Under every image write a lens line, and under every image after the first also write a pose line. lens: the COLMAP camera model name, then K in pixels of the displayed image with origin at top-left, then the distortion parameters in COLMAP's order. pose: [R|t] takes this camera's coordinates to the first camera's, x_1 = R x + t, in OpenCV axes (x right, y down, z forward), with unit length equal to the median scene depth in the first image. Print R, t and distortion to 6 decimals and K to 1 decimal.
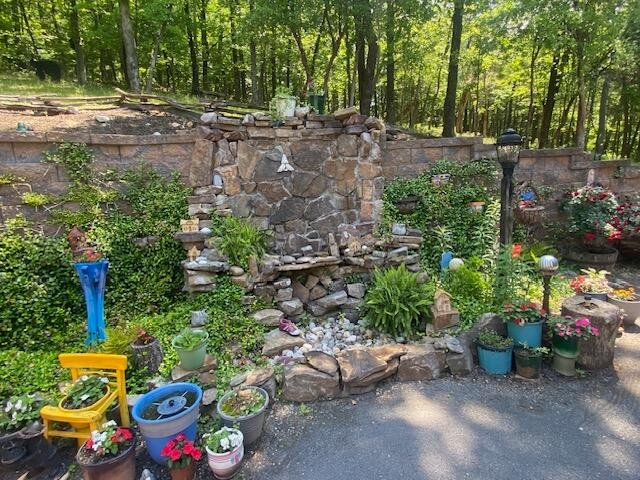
lens RADIAL K [[311.4, 0, 320.0], [0, 311.4, 240.0], [0, 0, 1]] dist [0.002387, -0.001035]
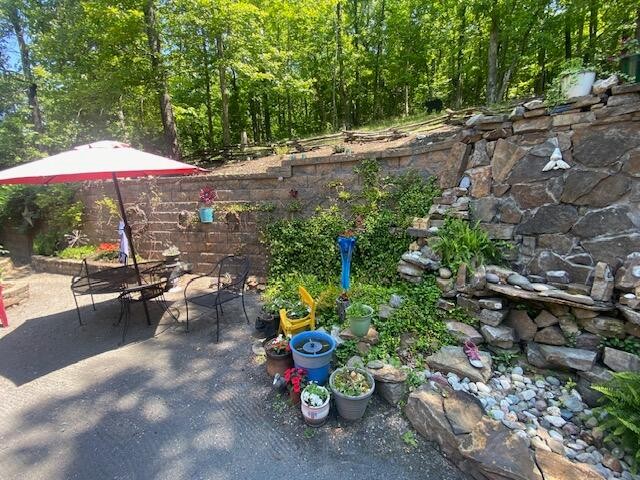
lens RADIAL K [[255.4, 0, 322.7], [0, 255.4, 237.8], [0, 0, 1]] dist [0.001223, -0.013450]
pose [[0.446618, 0.177591, -0.876923, 0.218957], [-0.152282, 0.980891, 0.121088, -0.045303], [0.881670, 0.079460, 0.465128, 0.221142]]
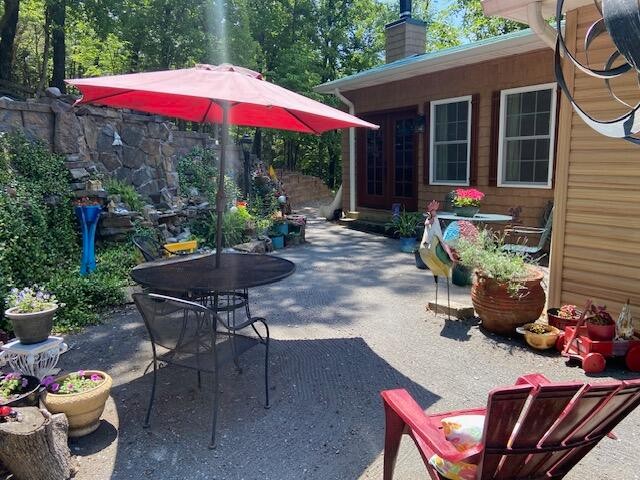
lens RADIAL K [[478.1, 0, 320.0], [0, 478.1, 240.0], [0, 0, 1]] dist [-0.001466, -0.001223]
pose [[0.472482, -0.086810, 0.877055, -1.457645], [0.125348, 0.991640, 0.030625, 0.193923], [-0.872381, 0.095467, 0.479413, -0.569377]]
